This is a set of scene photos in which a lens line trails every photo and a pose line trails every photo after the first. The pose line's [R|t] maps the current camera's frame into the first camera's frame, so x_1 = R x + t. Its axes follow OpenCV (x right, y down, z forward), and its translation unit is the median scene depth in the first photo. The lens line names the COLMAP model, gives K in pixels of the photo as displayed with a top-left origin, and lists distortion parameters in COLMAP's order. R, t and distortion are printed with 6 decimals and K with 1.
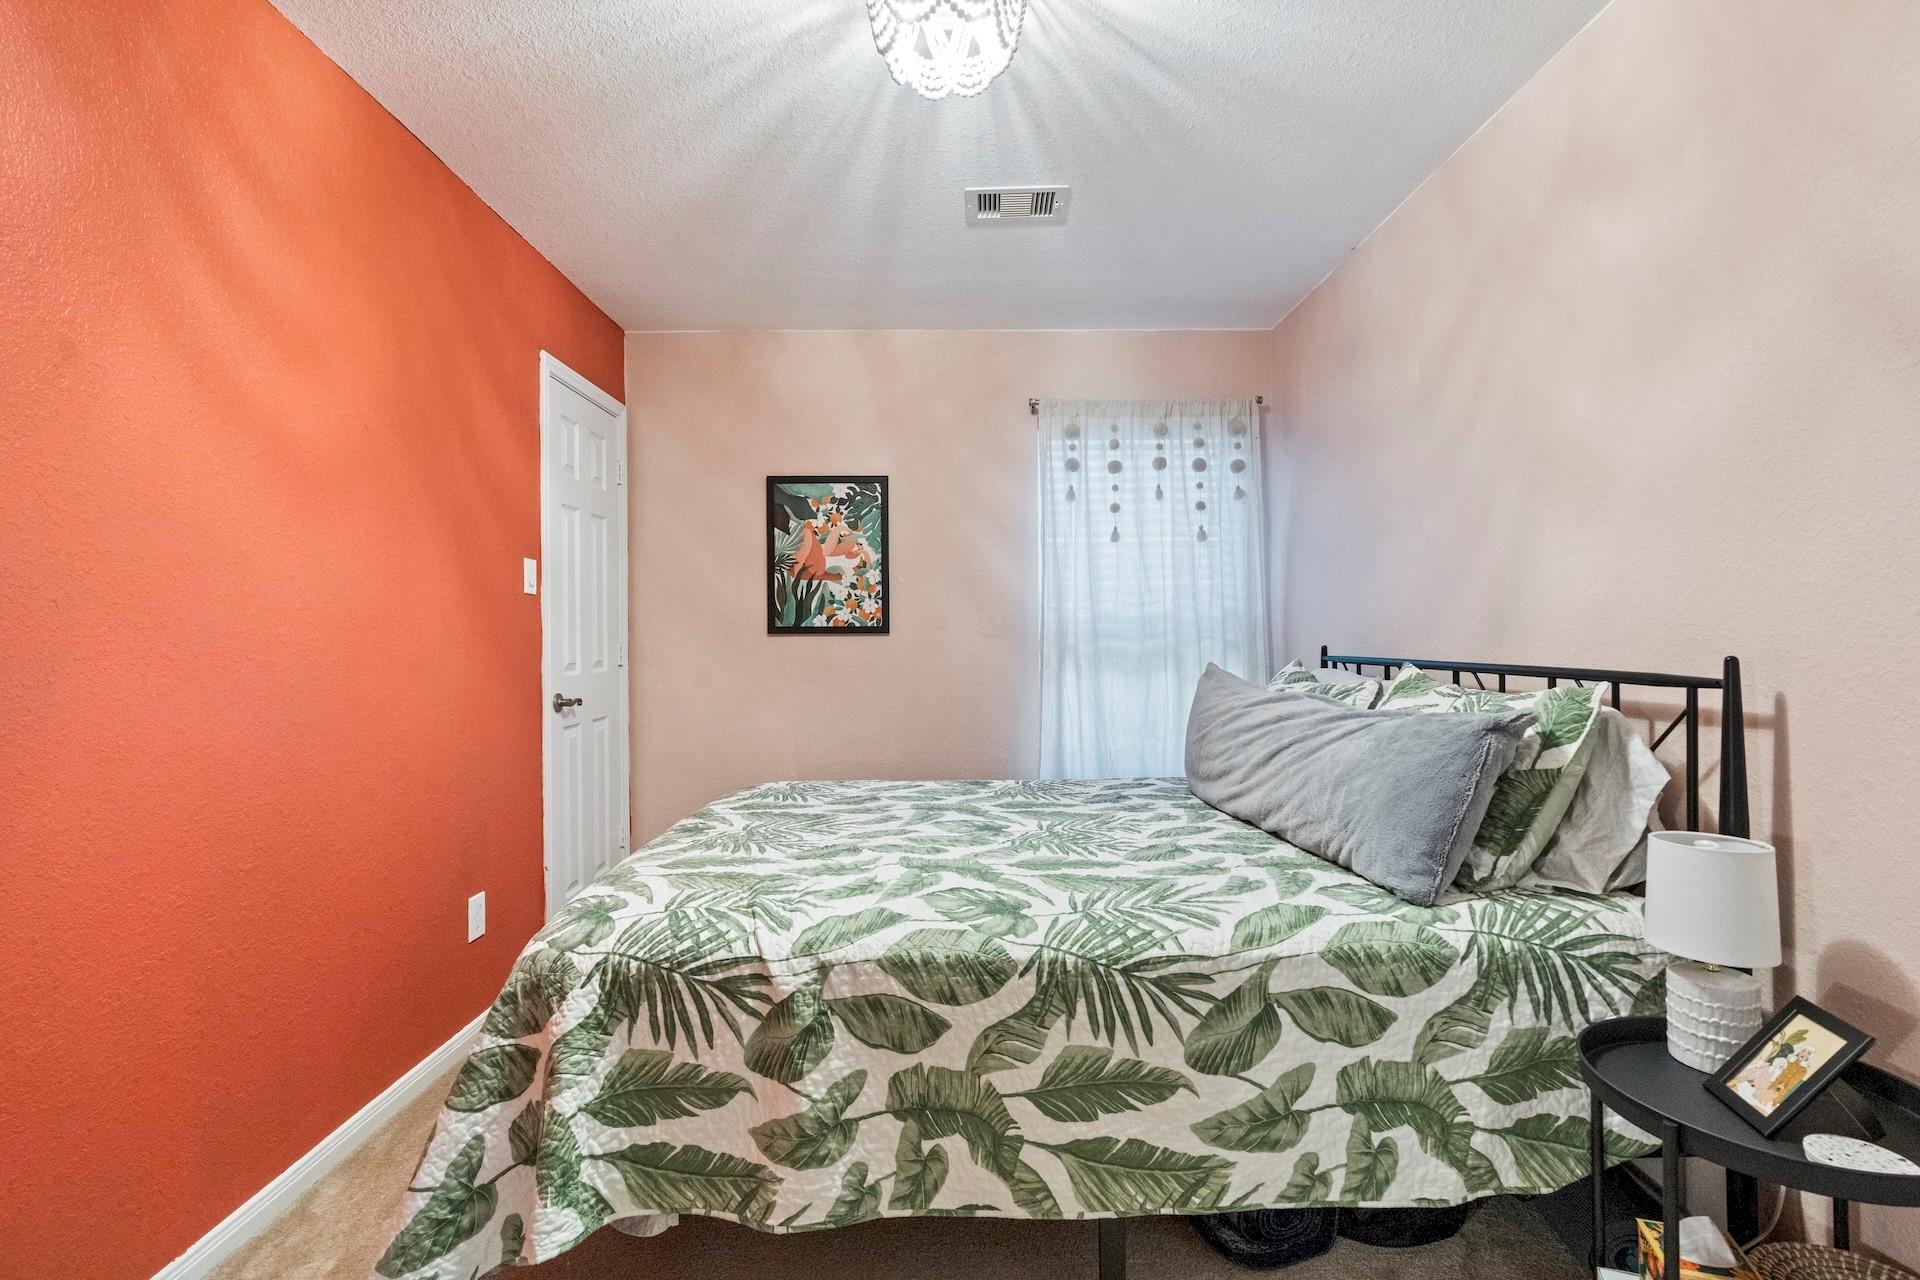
lens RADIAL K [[863.3, 0, 972.4], [0, 863.3, 621.2], [0, 0, 1]] dist [-0.007254, 0.000486]
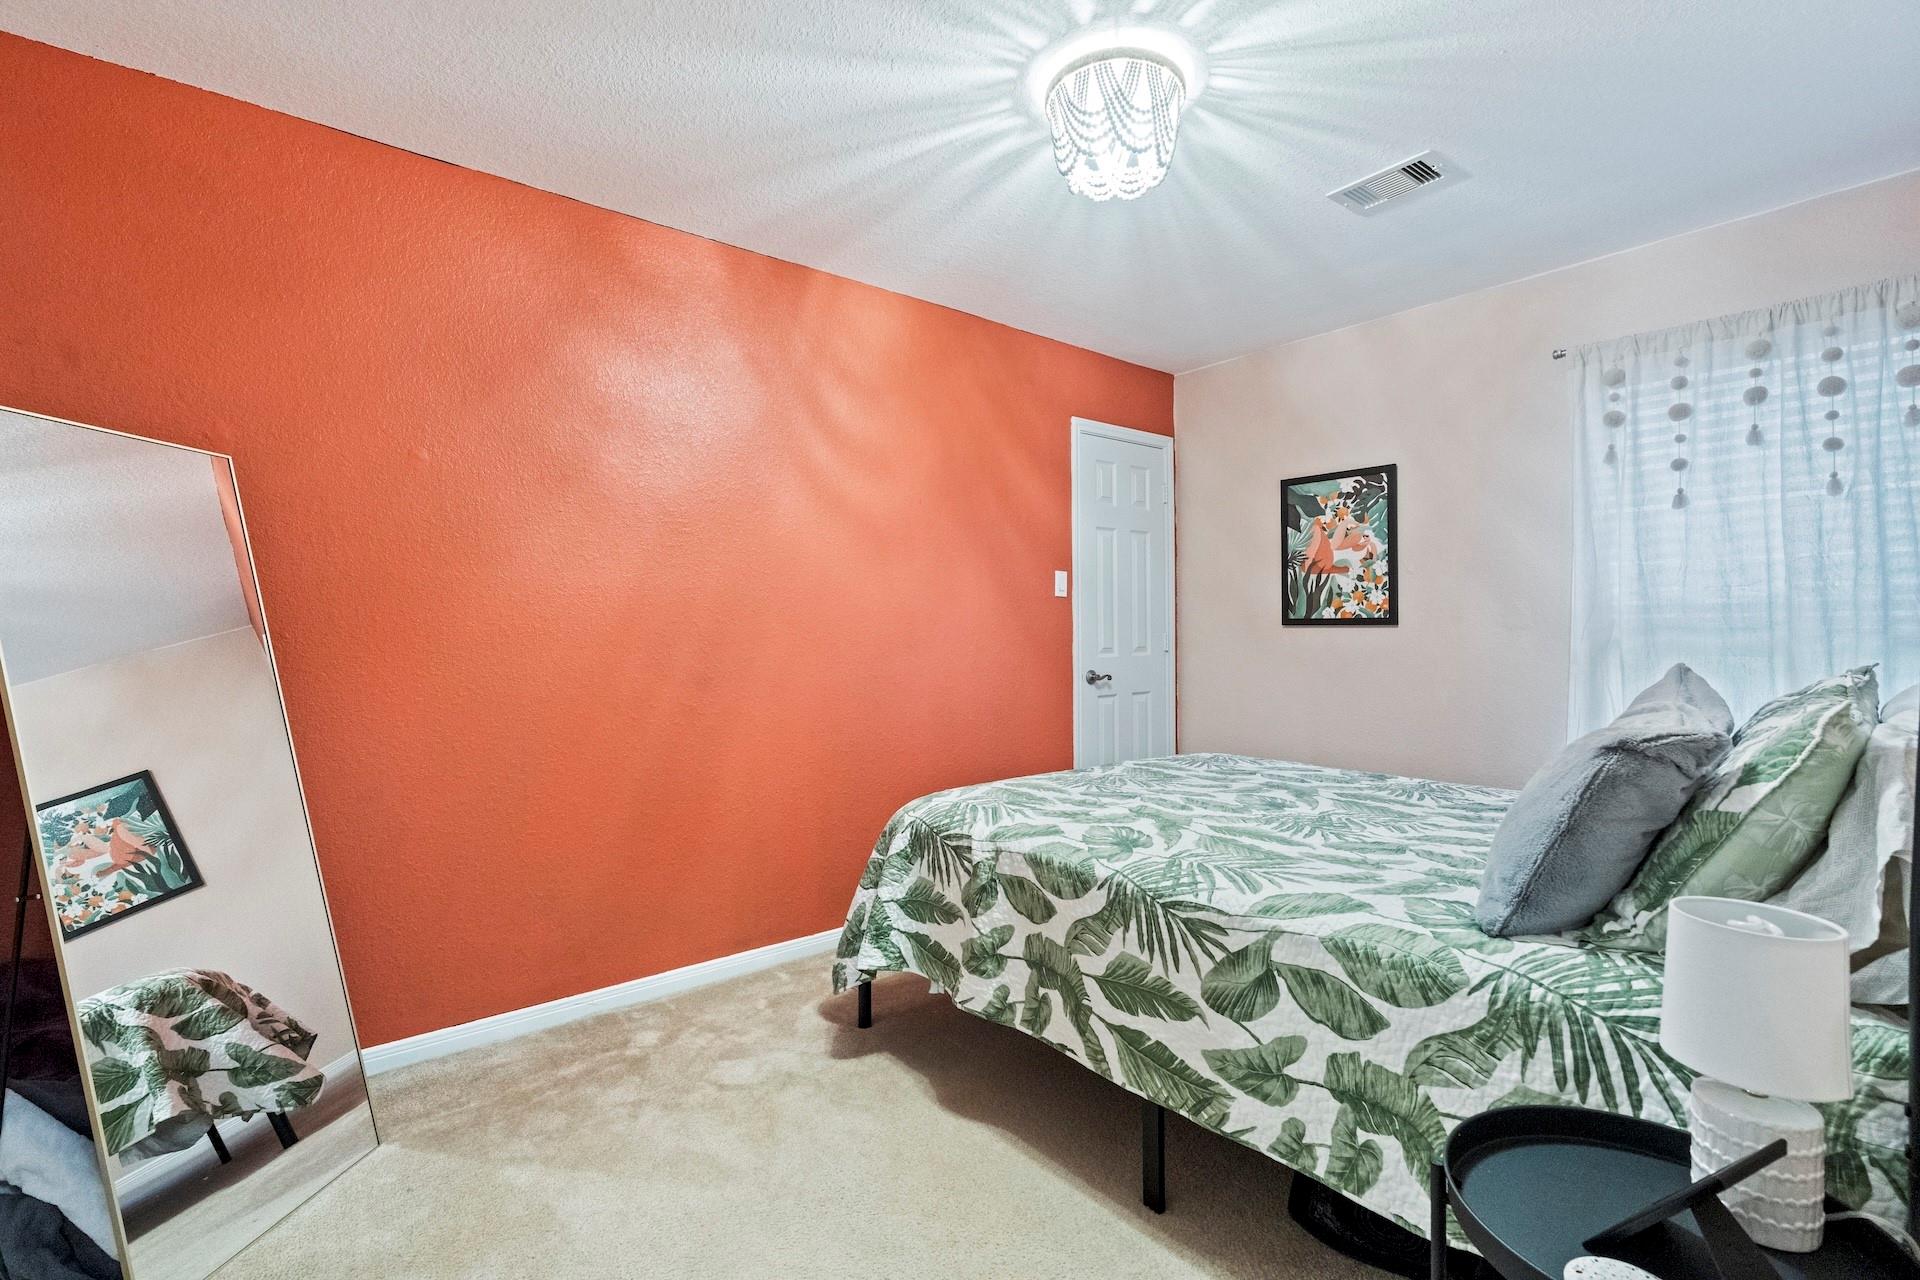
lens RADIAL K [[863.3, 0, 972.4], [0, 863.3, 621.2], [0, 0, 1]] dist [-0.007254, 0.000486]
pose [[0.630613, -0.002551, -0.776093, 0.949862], [0.012020, 0.999907, 0.006481, -0.005968], [0.776005, -0.013415, 0.630585, 0.030791]]
